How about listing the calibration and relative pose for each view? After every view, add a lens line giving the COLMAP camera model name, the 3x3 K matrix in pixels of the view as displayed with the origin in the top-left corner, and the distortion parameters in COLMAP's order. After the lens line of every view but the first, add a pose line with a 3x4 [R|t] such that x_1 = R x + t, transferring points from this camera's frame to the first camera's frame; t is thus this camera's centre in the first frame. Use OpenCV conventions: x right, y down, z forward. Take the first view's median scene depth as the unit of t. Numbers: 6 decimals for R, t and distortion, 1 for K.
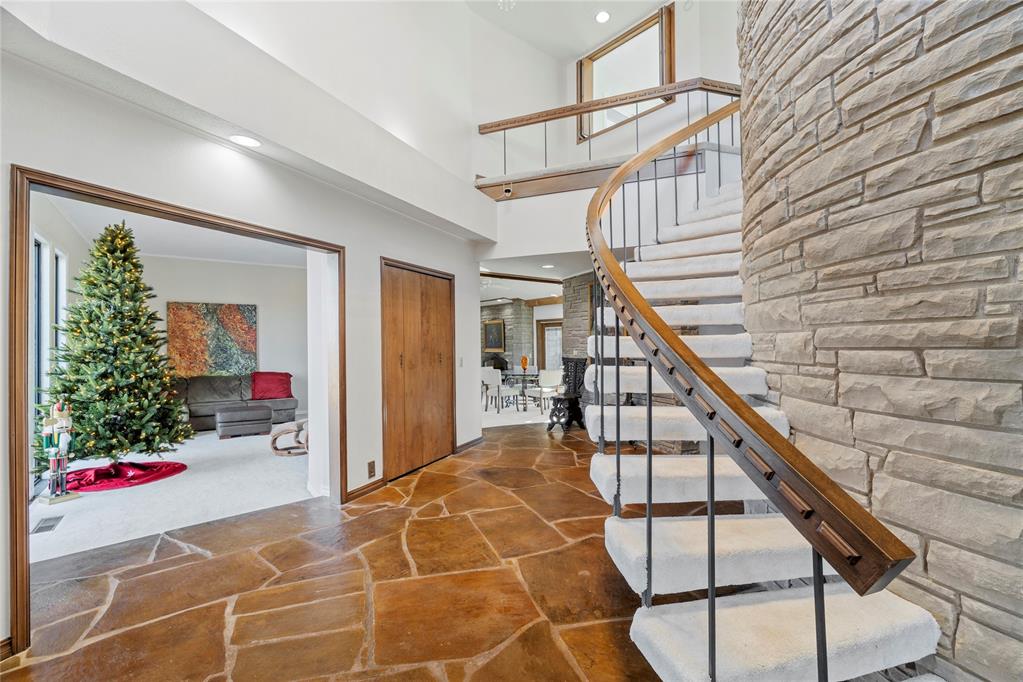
lens RADIAL K [[464.8, 0, 511.5], [0, 464.8, 340.8], [0, 0, 1]] dist [0.002439, 0.000217]
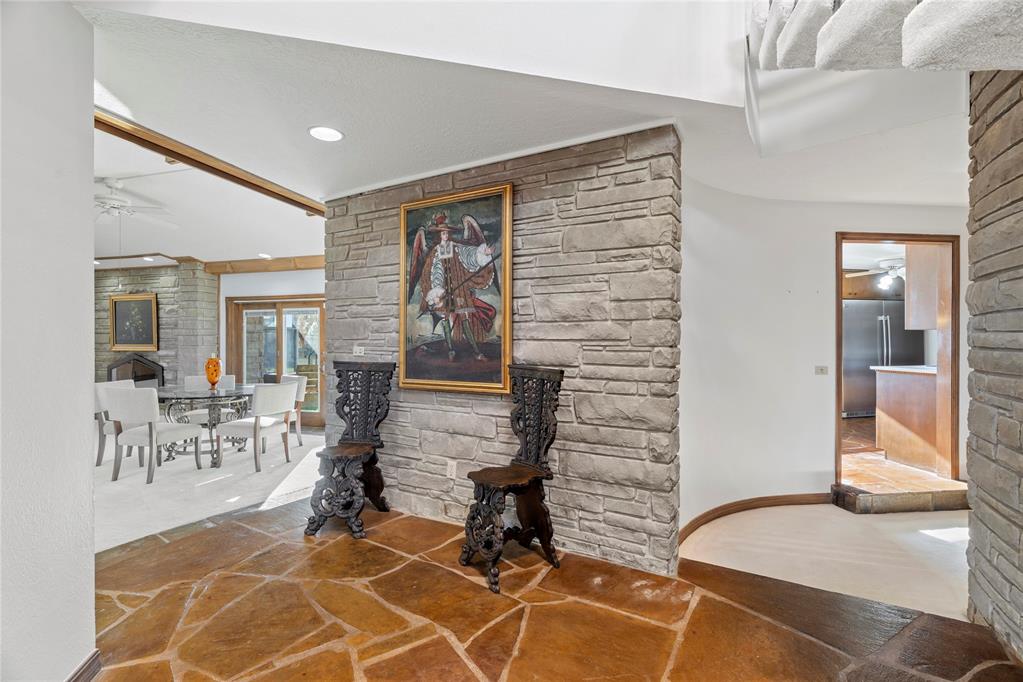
lens RADIAL K [[464.8, 0, 511.4], [0, 464.8, 341.3], [0, 0, 1]] dist [0.002439, 0.000217]
pose [[0.796587, 0.006877, 0.604484, -0.020738], [-0.010235, 0.999945, 0.002110, 0.009532], [-0.604437, -0.007868, 0.796614, 0.377810]]
